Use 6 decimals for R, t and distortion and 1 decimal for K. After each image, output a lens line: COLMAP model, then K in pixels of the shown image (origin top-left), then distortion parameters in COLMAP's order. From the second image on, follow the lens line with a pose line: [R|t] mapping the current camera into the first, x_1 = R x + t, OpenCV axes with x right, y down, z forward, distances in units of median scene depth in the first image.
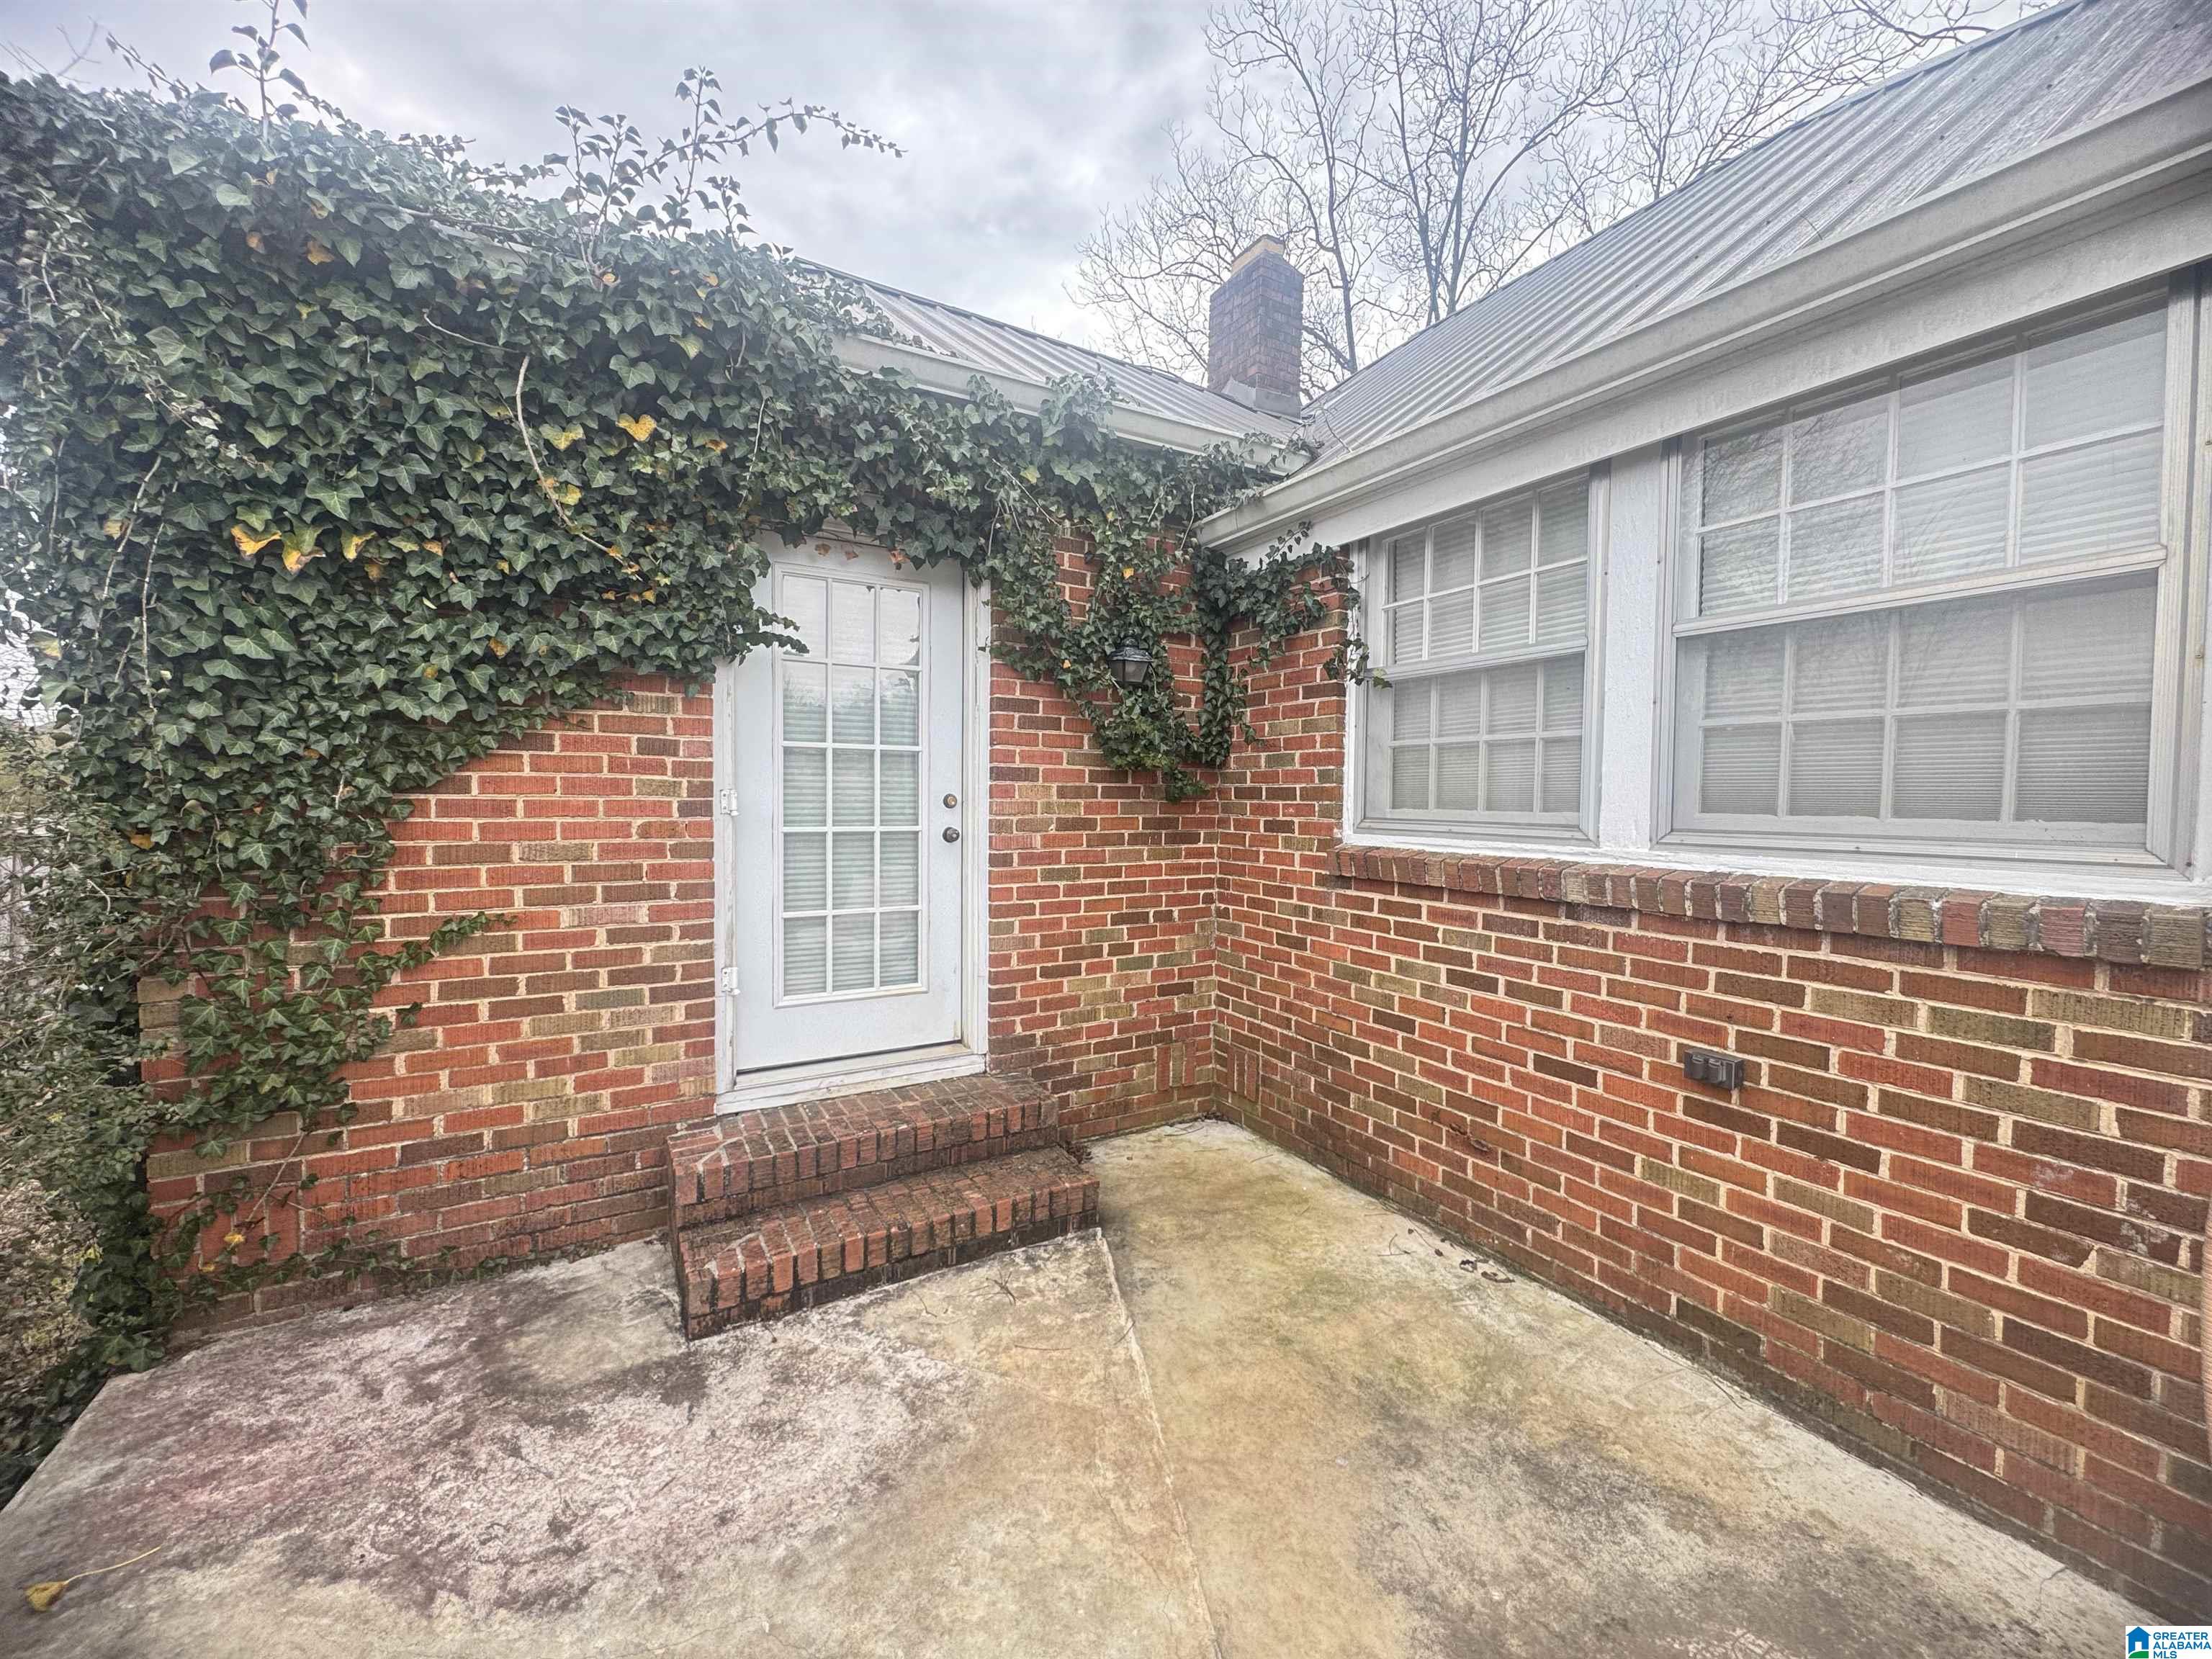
lens RADIAL K [[880.3, 0, 1106.7], [0, 880.3, 826.9], [0, 0, 1]] dist [-0.003973, 0.000820]
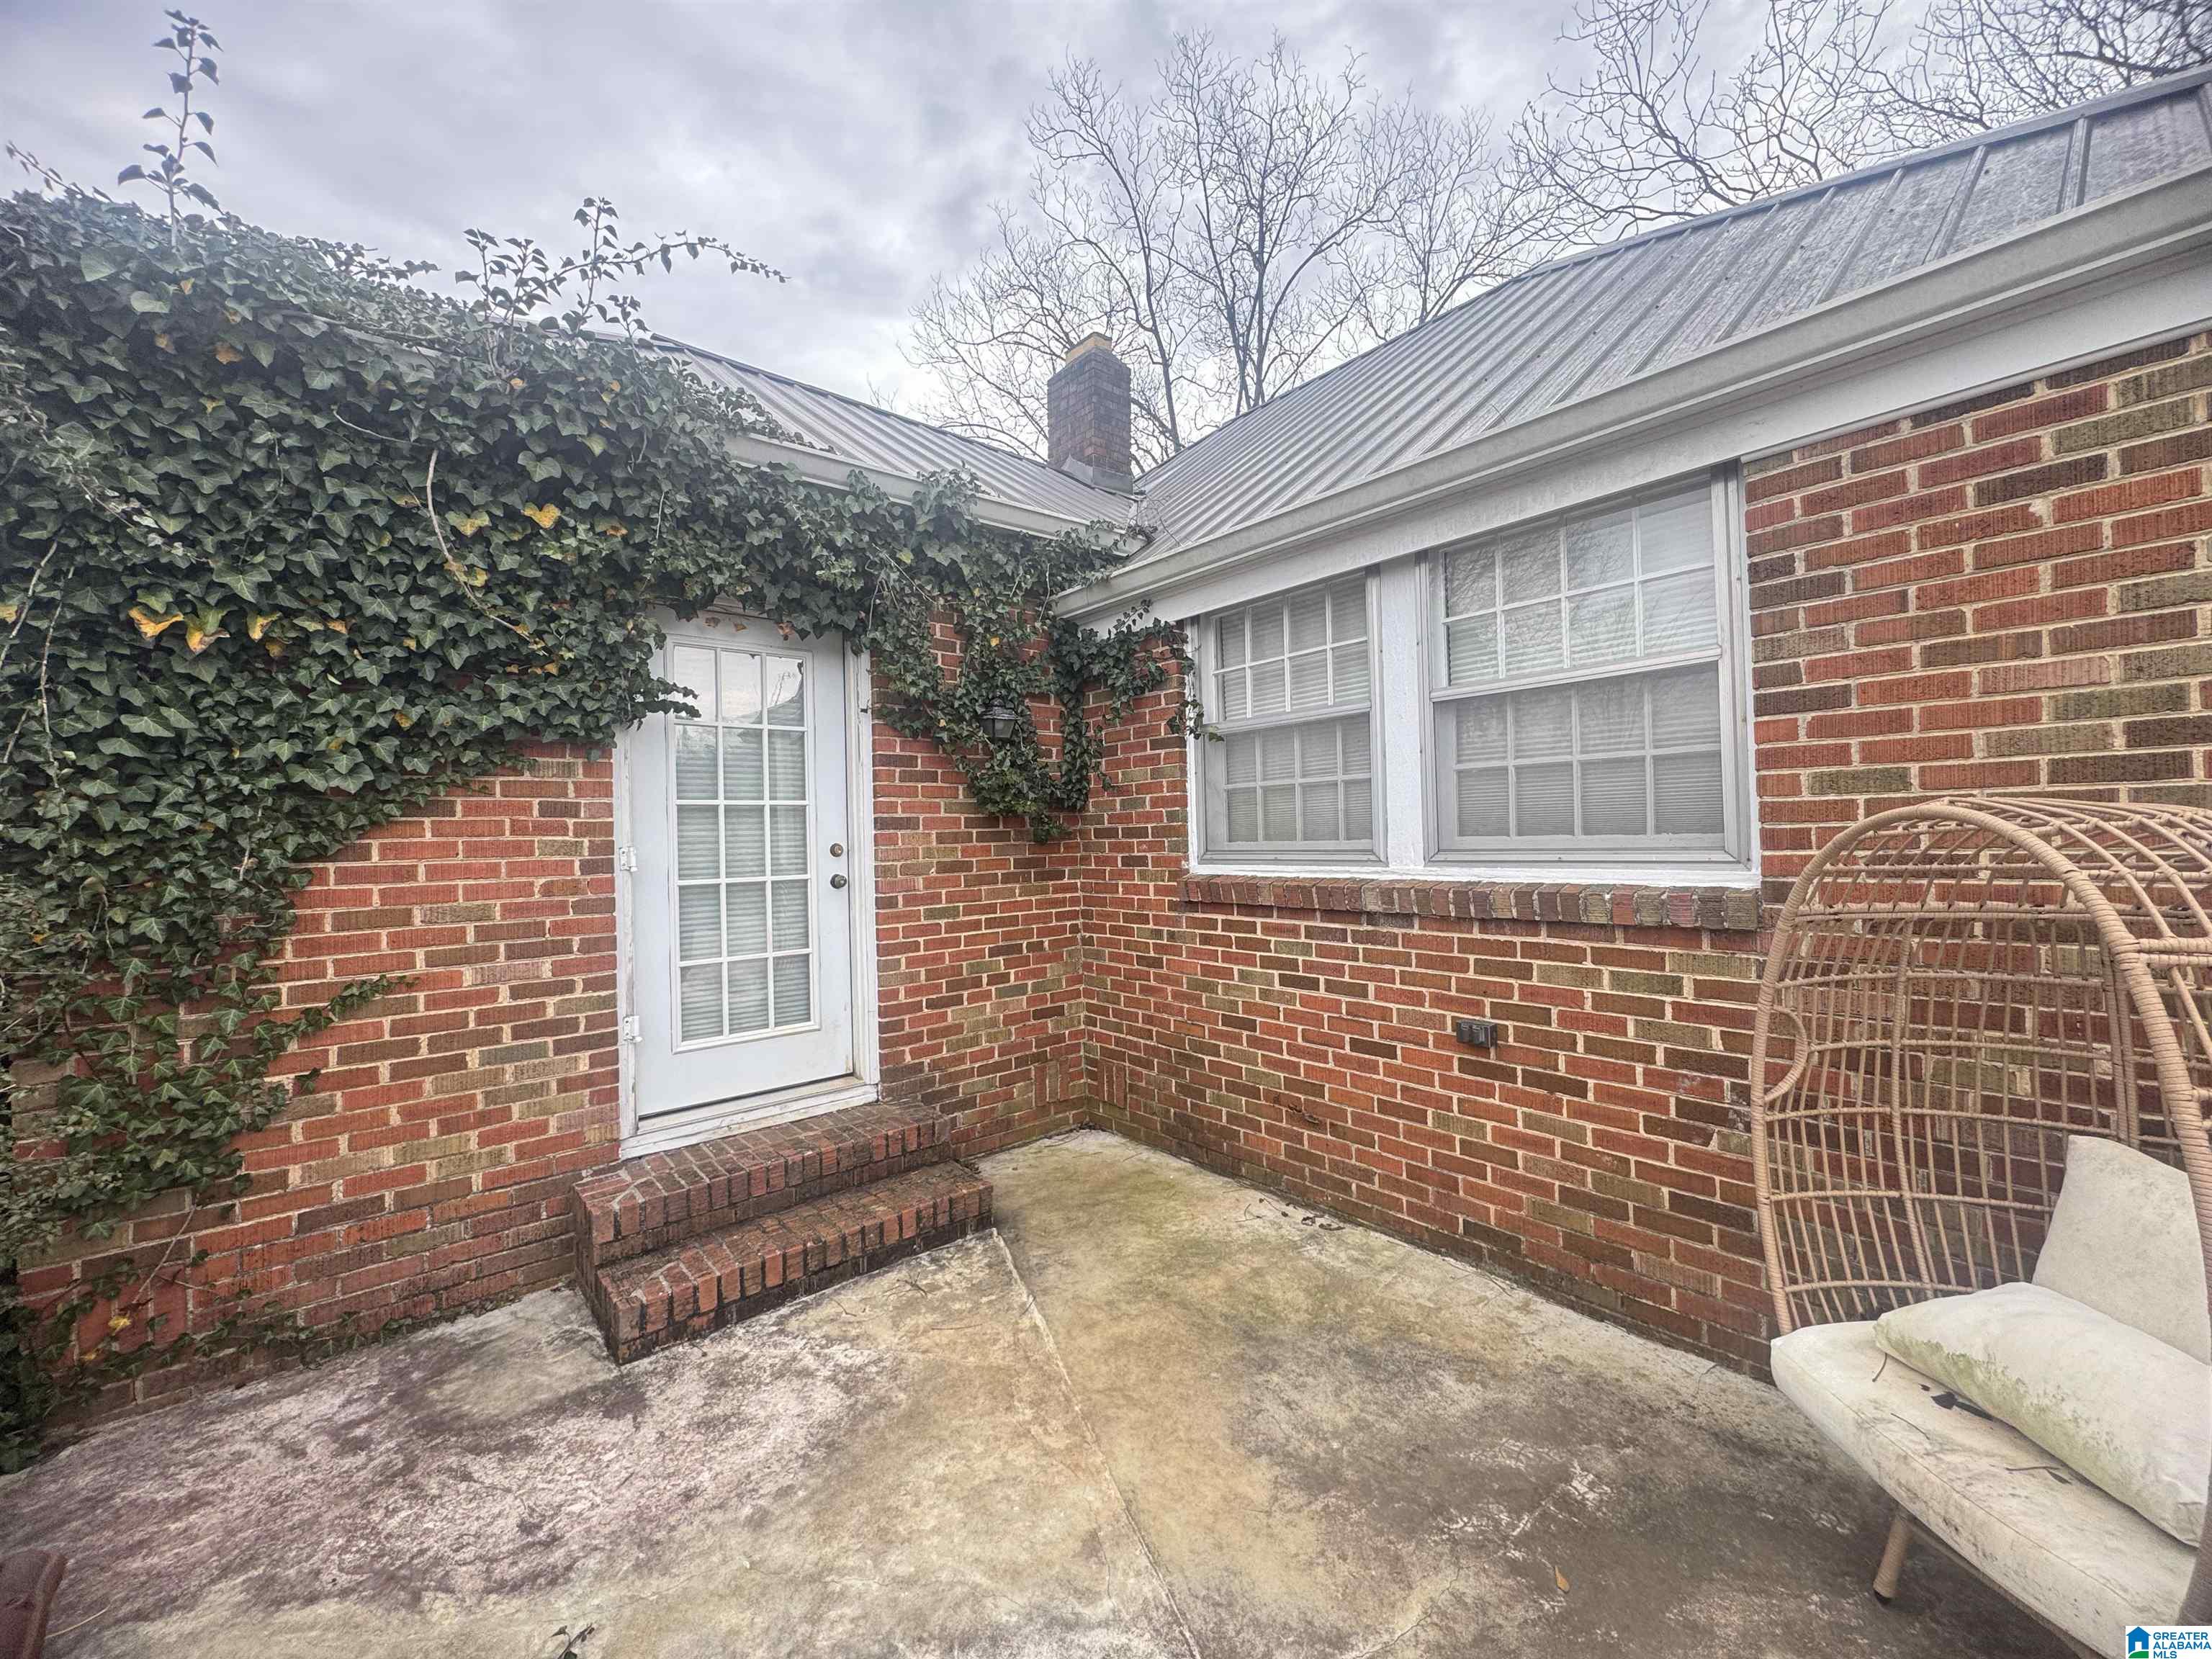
lens RADIAL K [[880.3, 0, 1110.0], [0, 880.3, 827.2], [0, 0, 1]] dist [-0.003973, 0.000820]
pose [[0.983220, -0.033972, 0.179231, -0.056585], [0.042243, 0.998201, -0.042536, 0.003809], [-0.177464, 0.049394, 0.982887, -0.174511]]
